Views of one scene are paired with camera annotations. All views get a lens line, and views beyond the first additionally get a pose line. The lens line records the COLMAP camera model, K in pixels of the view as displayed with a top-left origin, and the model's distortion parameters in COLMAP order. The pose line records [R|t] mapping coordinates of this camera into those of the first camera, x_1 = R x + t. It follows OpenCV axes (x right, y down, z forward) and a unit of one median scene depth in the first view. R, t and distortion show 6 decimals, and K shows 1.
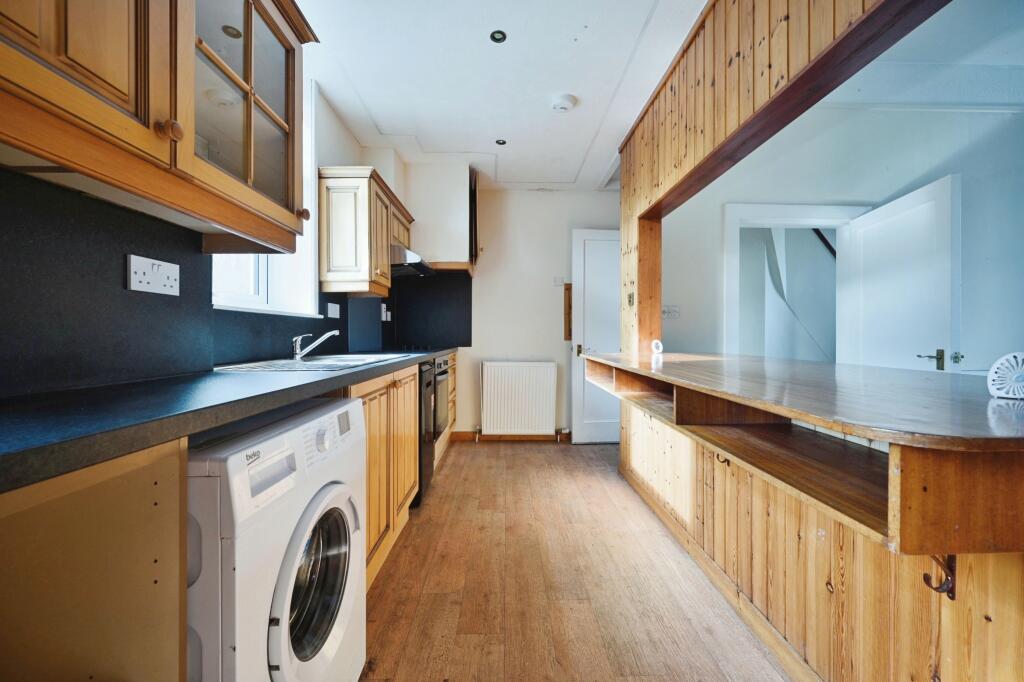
lens RADIAL K [[403.1, 0, 515.0], [0, 403.1, 334.5], [0, 0, 1]] dist [-0.000744, -0.000215]
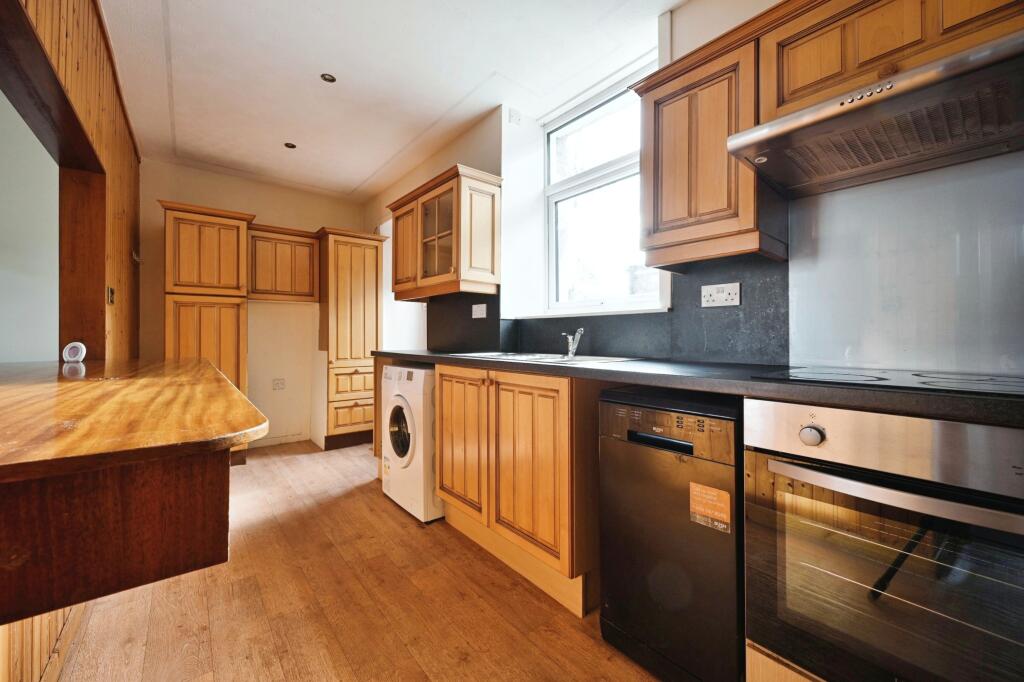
lens RADIAL K [[403.1, 0, 515.0], [0, 403.1, 334.5], [0, 0, 1]] dist [-0.000744, -0.000215]
pose [[-0.786114, 0.000690, -0.618082, 0.310229], [0.005302, 0.999970, -0.005627, 0.008778], [0.618059, -0.007701, -0.786094, 2.071081]]
